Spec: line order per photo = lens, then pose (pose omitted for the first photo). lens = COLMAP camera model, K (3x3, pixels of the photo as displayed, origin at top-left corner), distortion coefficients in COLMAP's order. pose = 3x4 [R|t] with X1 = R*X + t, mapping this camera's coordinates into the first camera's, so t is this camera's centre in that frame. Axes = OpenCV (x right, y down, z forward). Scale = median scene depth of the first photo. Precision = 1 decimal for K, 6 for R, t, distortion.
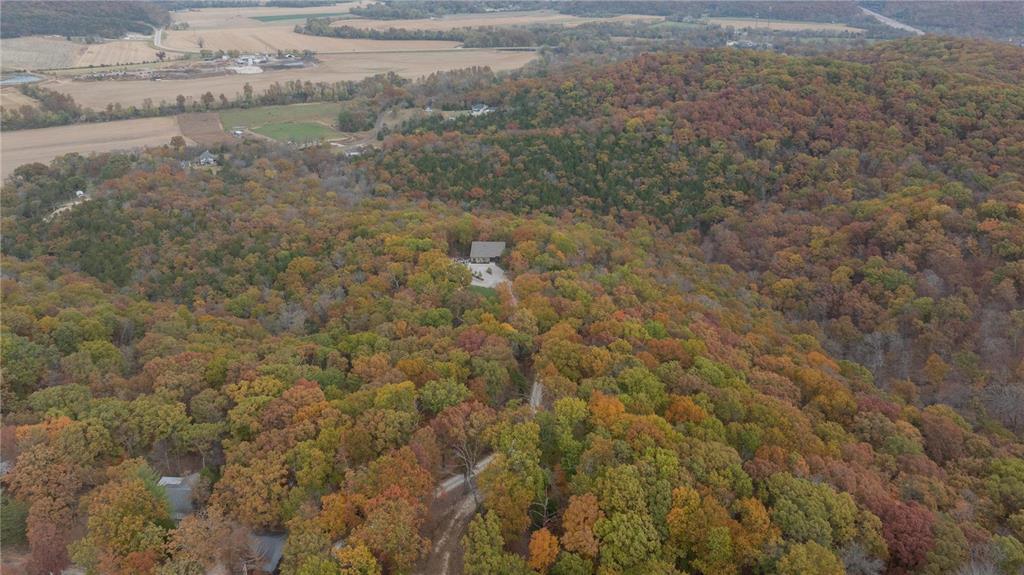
lens RADIAL K [[729.7, 0, 512.0], [0, 729.7, 287.5], [0, 0, 1]] dist [-0.001380, -0.000915]
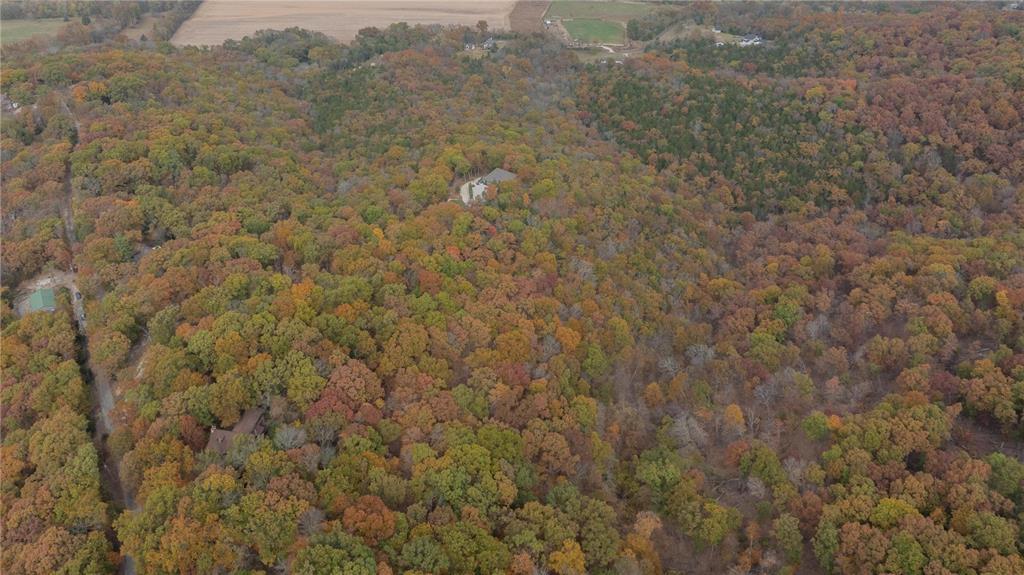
lens RADIAL K [[729.7, 0, 512.0], [0, 729.7, 287.5], [0, 0, 1]] dist [-0.001380, -0.000915]
pose [[0.808394, 0.341591, -0.479390, 0.459136], [-0.259326, 0.937778, 0.230918, -0.118689], [0.528440, -0.062354, 0.846677, -0.050963]]
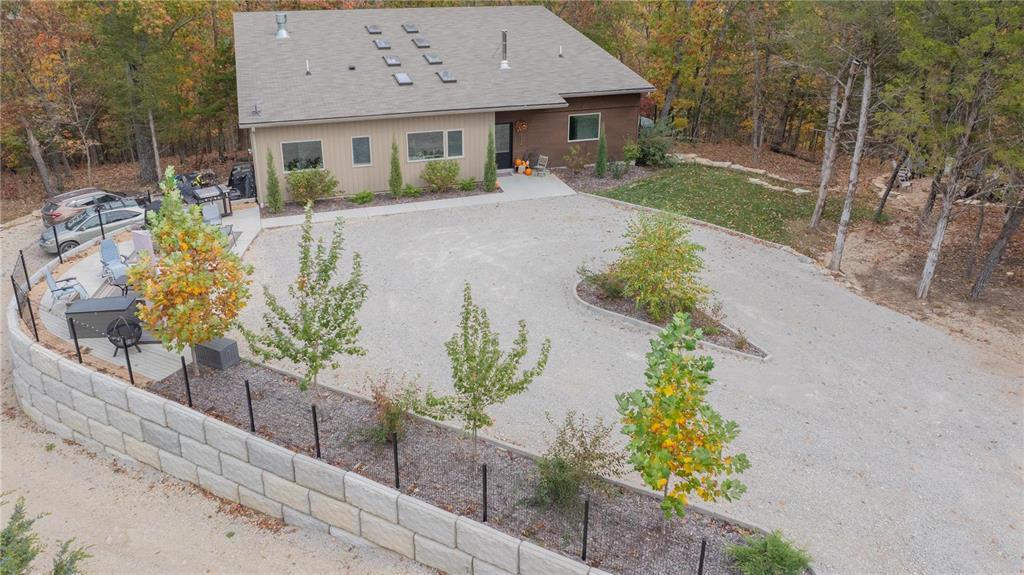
lens RADIAL K [[729.7, 0, 512.0], [0, 729.7, 287.5], [0, 0, 1]] dist [-0.001380, -0.000915]
pose [[0.935695, -0.149007, 0.319799, -0.038762], [0.142442, 0.988826, 0.043962, -0.017276], [-0.322776, 0.004418, 0.946465, 0.625116]]
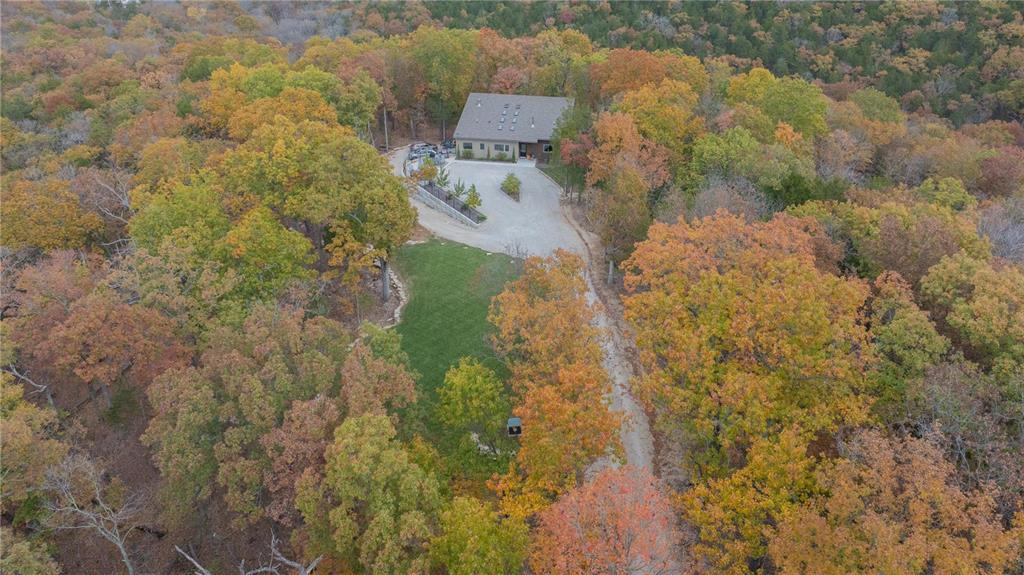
lens RADIAL K [[729.7, 0, 512.0], [0, 729.7, 287.5], [0, 0, 1]] dist [-0.001380, -0.000915]
pose [[0.995179, 0.065649, -0.072867, -0.005260], [-0.057447, 0.992331, 0.109450, -0.009993], [0.079493, -0.104736, 0.991318, 0.473583]]
